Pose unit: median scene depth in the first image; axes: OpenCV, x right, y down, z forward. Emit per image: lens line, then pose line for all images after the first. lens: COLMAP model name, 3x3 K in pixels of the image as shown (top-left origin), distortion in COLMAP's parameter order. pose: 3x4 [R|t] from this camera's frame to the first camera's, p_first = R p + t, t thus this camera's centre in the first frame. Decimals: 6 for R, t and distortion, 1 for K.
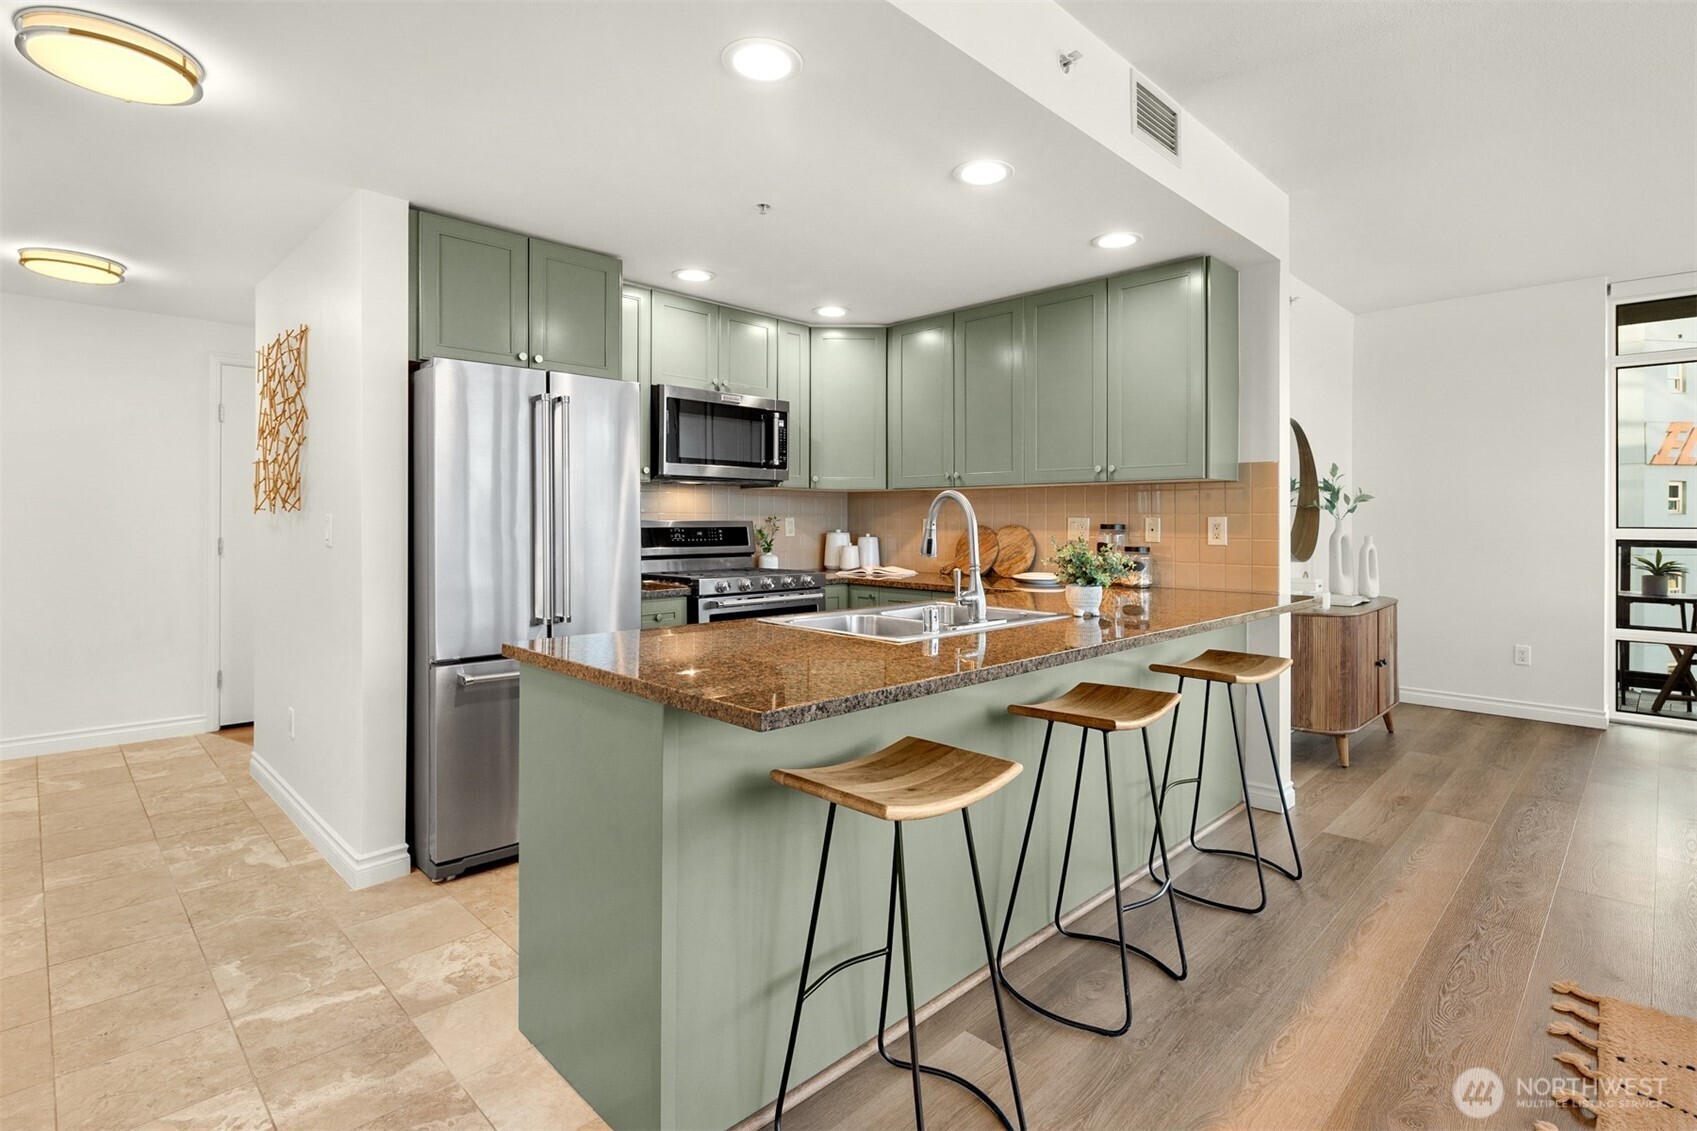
lens RADIAL K [[822.6, 0, 852.1], [0, 822.6, 514.7], [0, 0, 1]] dist [0.004341, -0.003639]
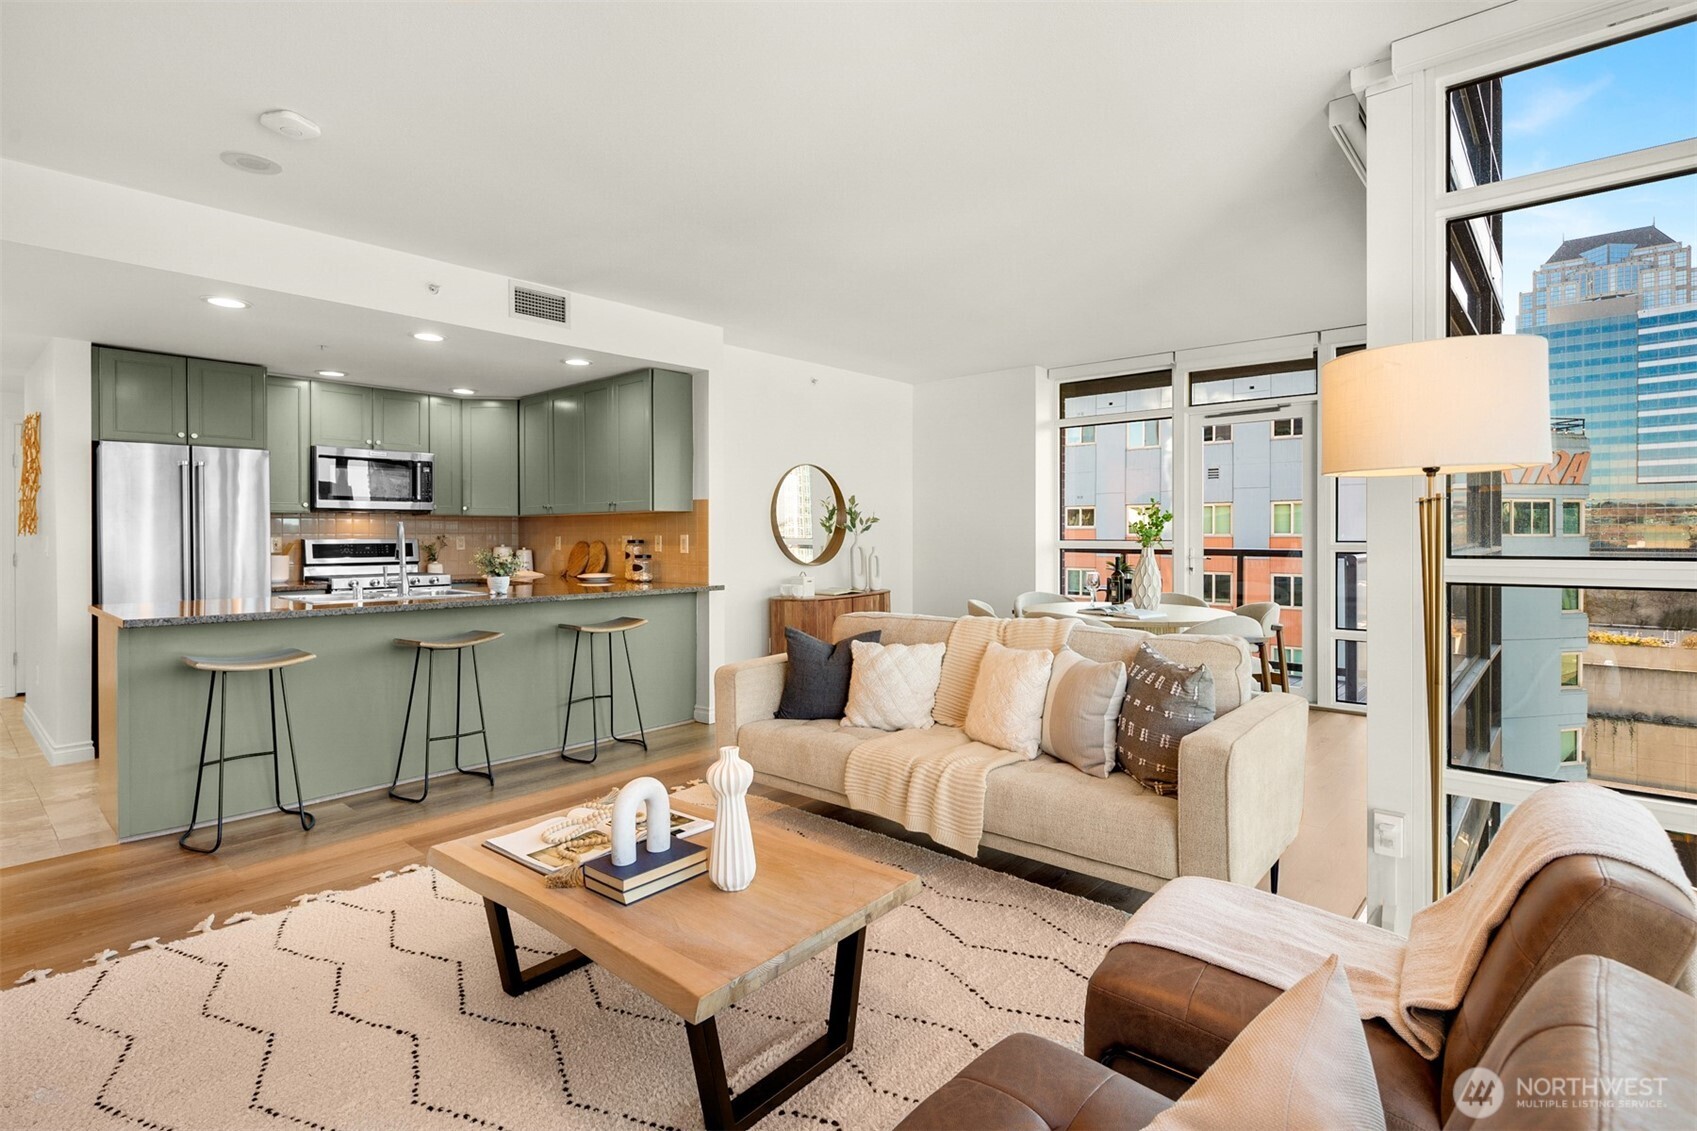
lens RADIAL K [[822.6, 0, 848.8], [0, 822.6, 534.4], [0, 0, 1]] dist [0.004341, -0.003639]
pose [[0.998232, -0.005561, 0.059173, 0.602839], [0.005243, 0.999971, 0.005528, -0.004501], [-0.059202, -0.005208, 0.998232, -0.496782]]
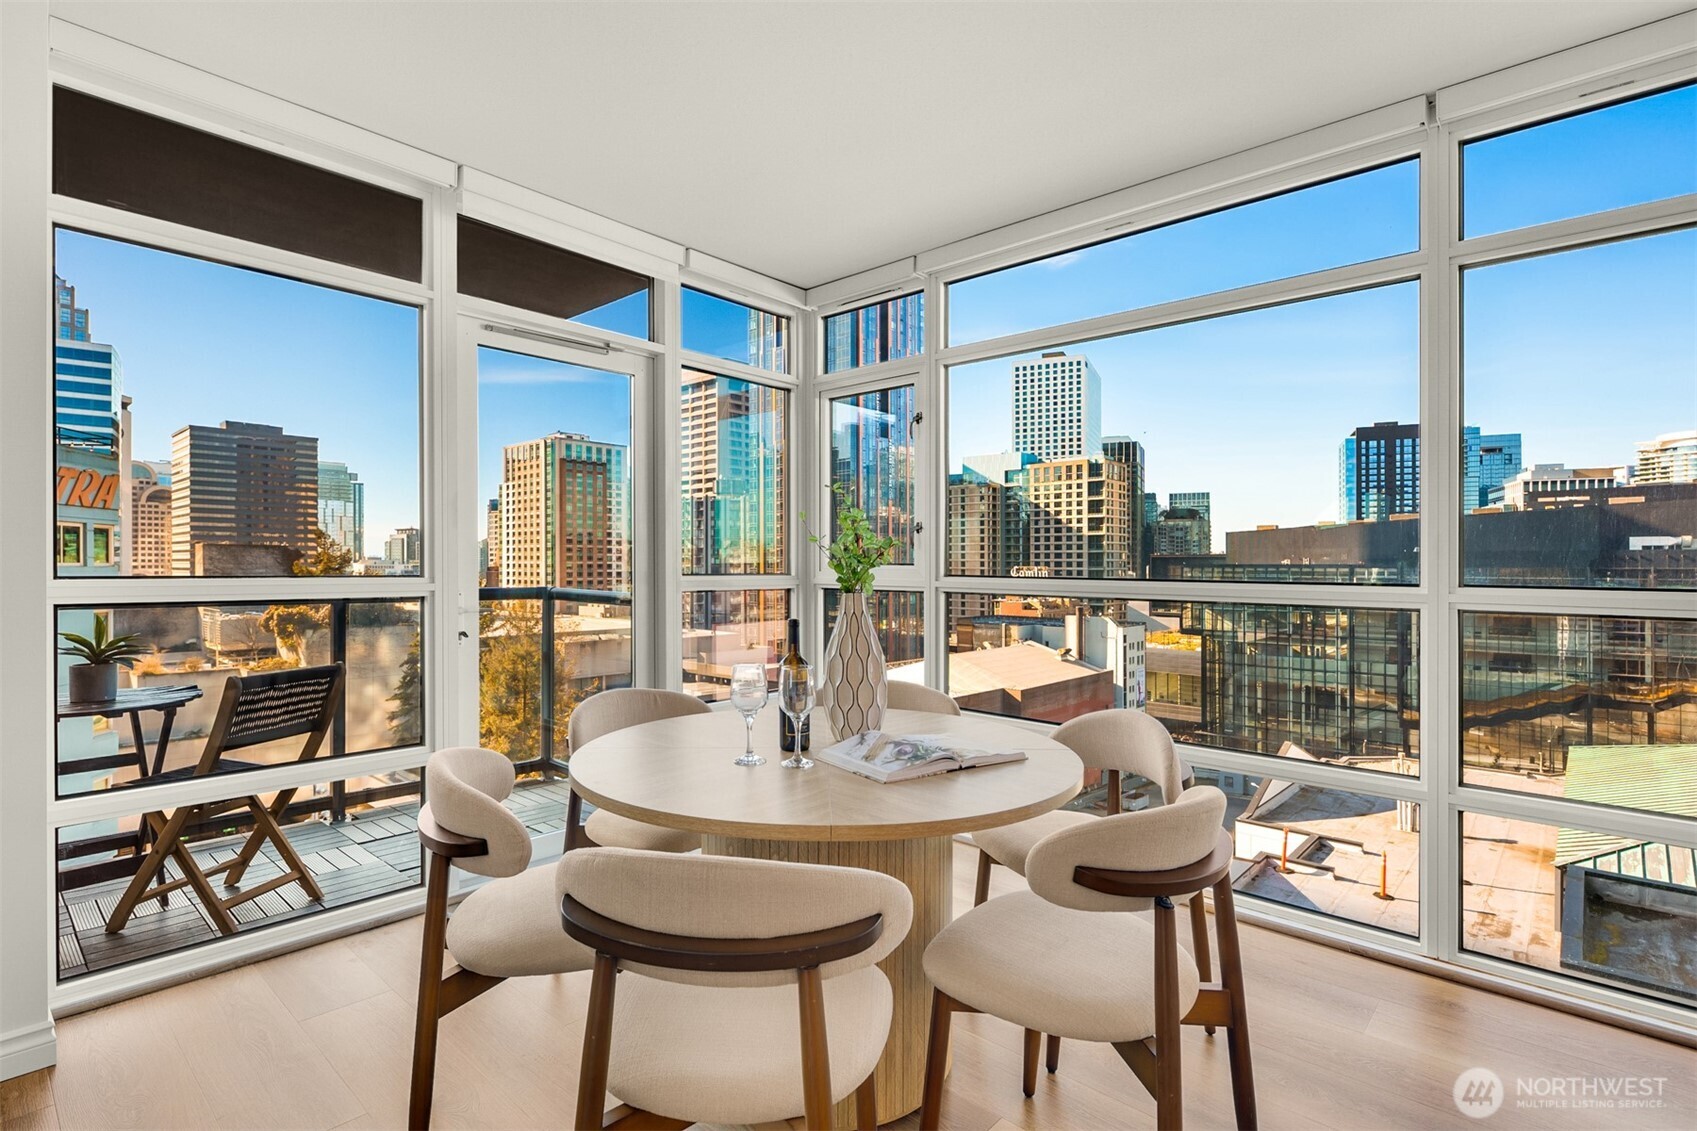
lens RADIAL K [[822.6, 0, 832.3], [0, 822.6, 568.2], [0, 0, 1]] dist [0.004341, -0.003639]
pose [[-0.039170, -0.007069, 0.999208, 0.581627], [-0.009967, 0.999928, 0.006684, 0.004087], [-0.999183, -0.009697, -0.039237, 0.744495]]
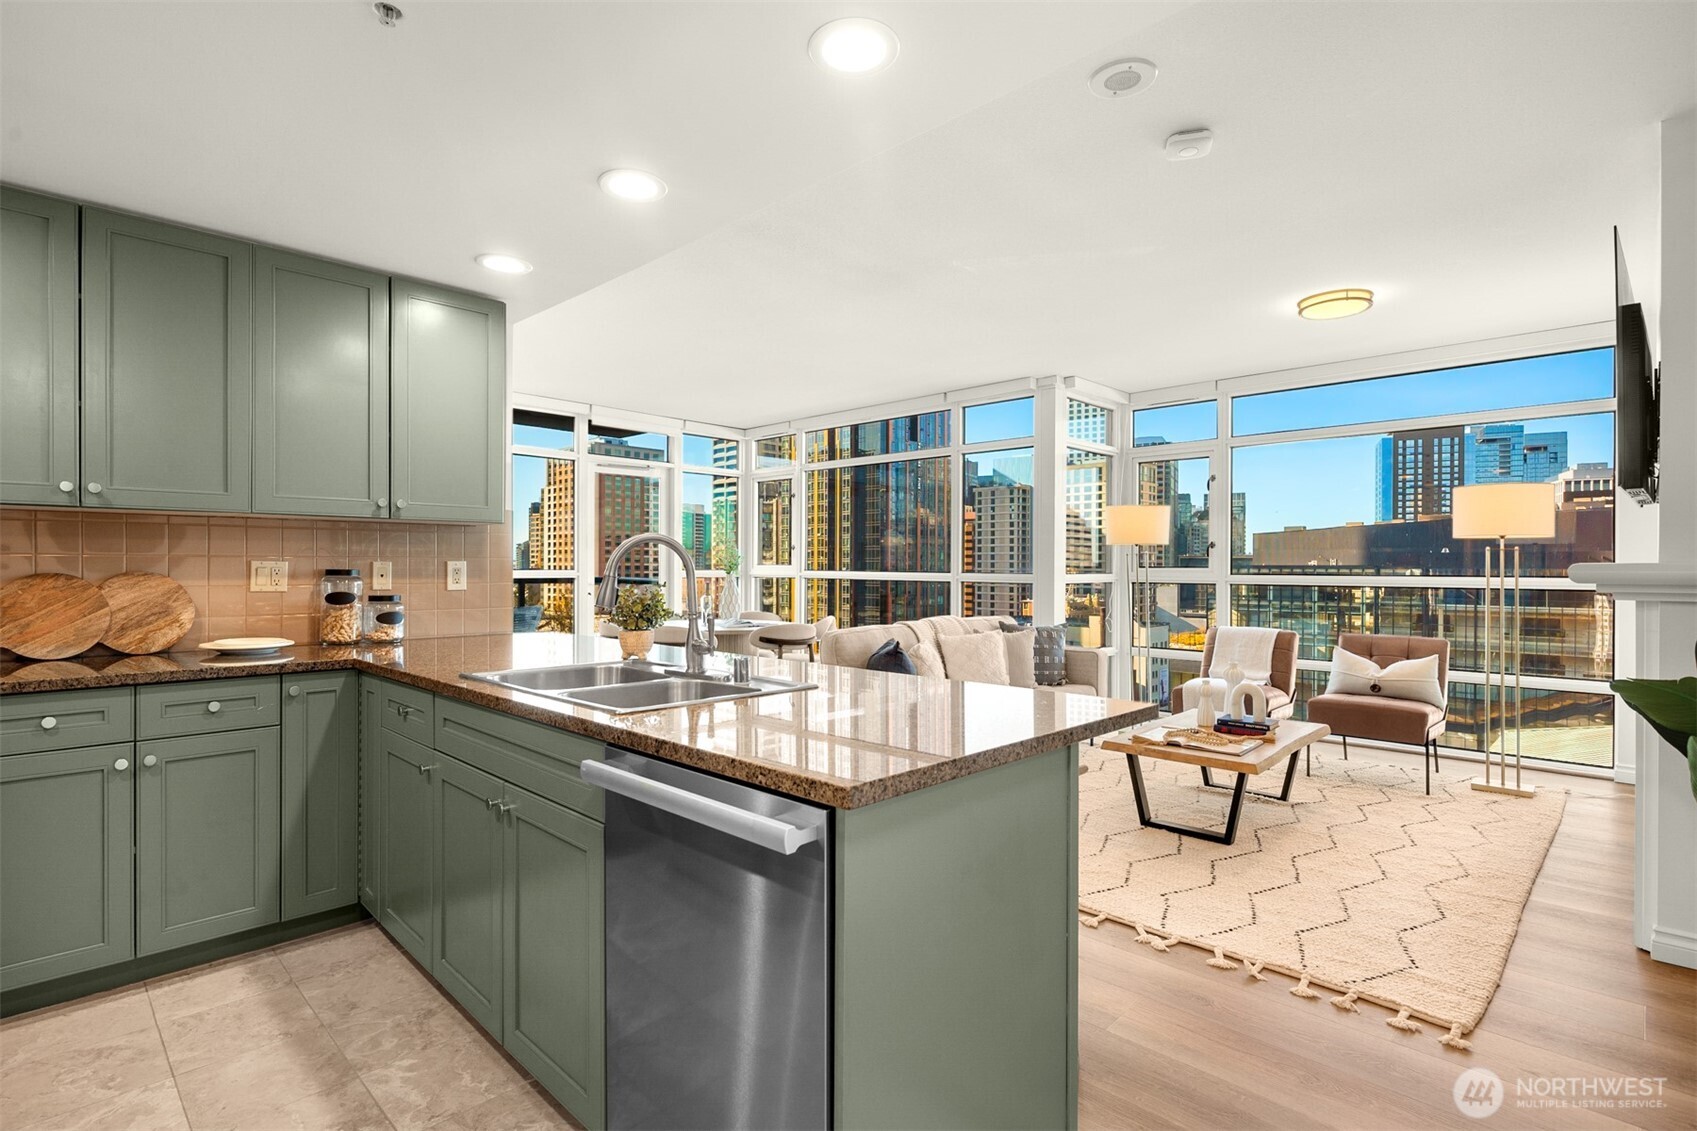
lens RADIAL K [[822.6, 0, 842.0], [0, 822.6, 560.3], [0, 0, 1]] dist [0.004341, -0.003639]
pose [[-0.008287, 0.004098, 0.999957, -0.494818], [-0.008936, 0.999951, -0.004172, 0.001339], [-0.999926, -0.008970, -0.008250, 0.503591]]
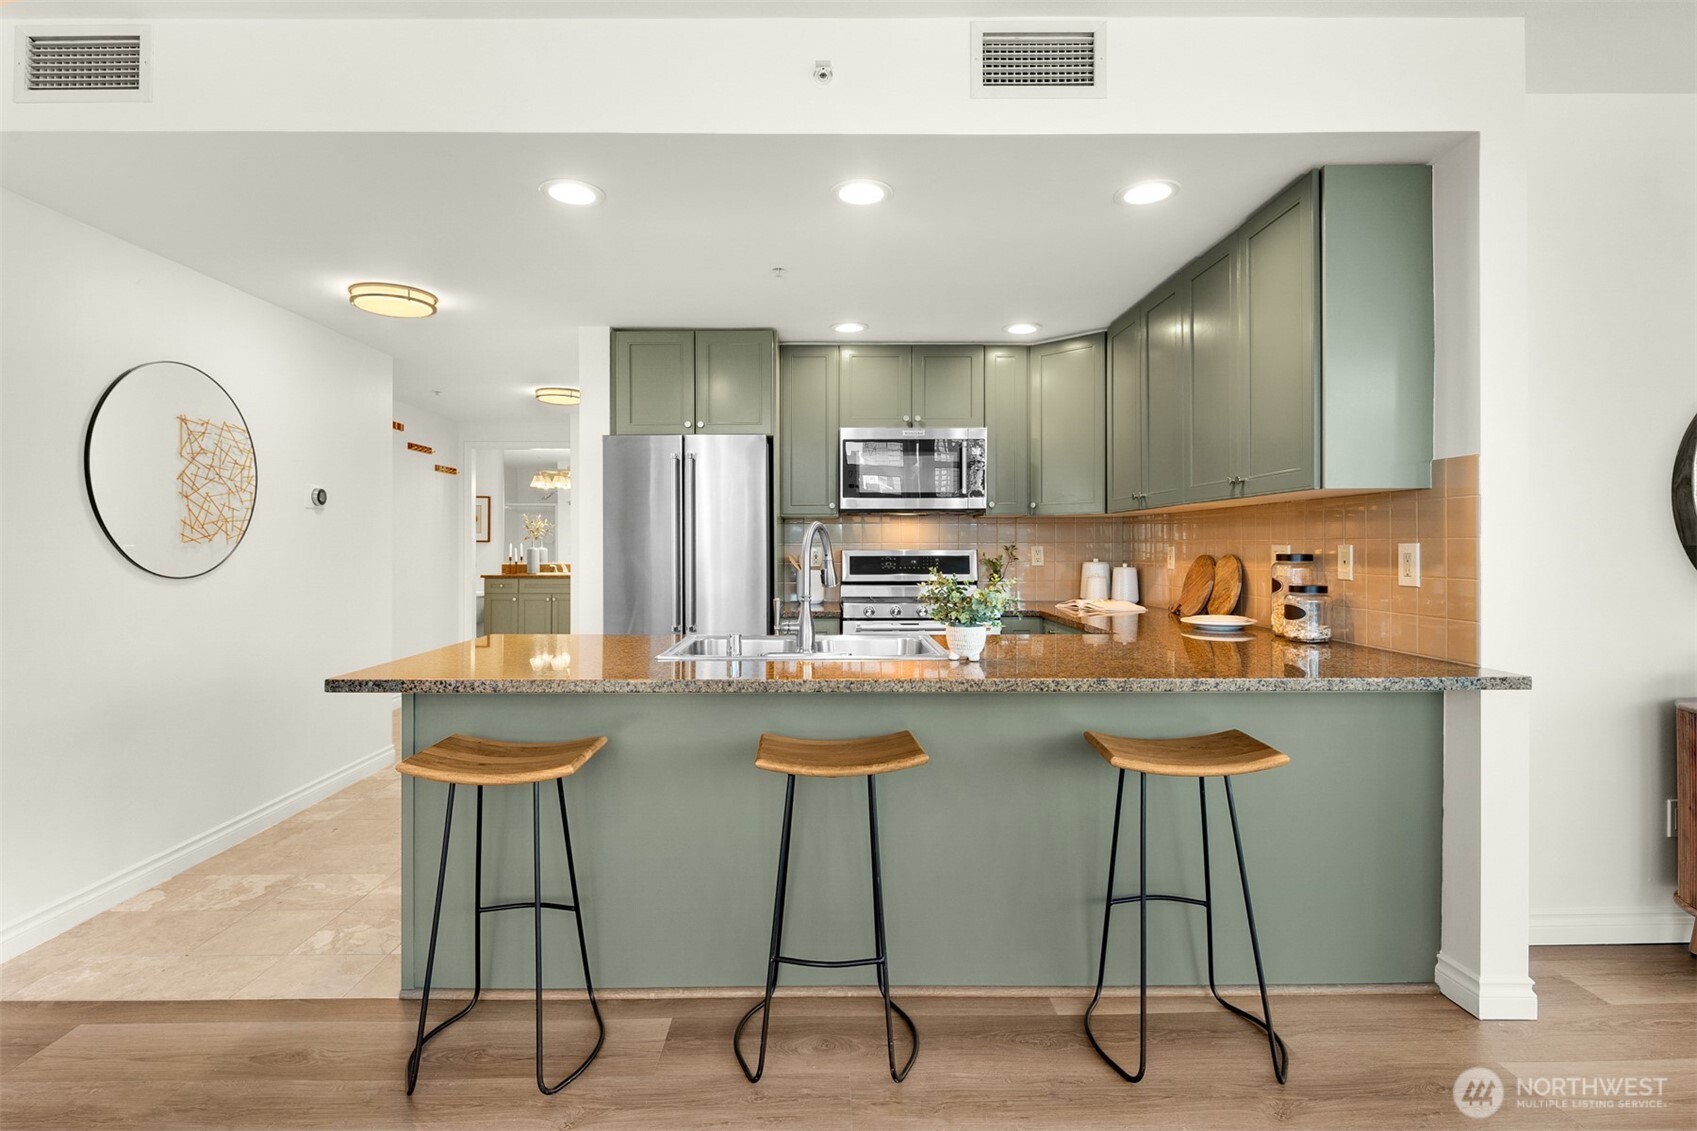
lens RADIAL K [[822.6, 0, 839.7], [0, 822.6, 544.2], [0, 0, 1]] dist [0.004341, -0.003639]
pose [[0.718495, -0.006028, -0.695506, 0.527675], [0.007822, 0.999969, -0.000586, -0.000100], [0.695489, -0.005019, 0.718520, 0.185460]]
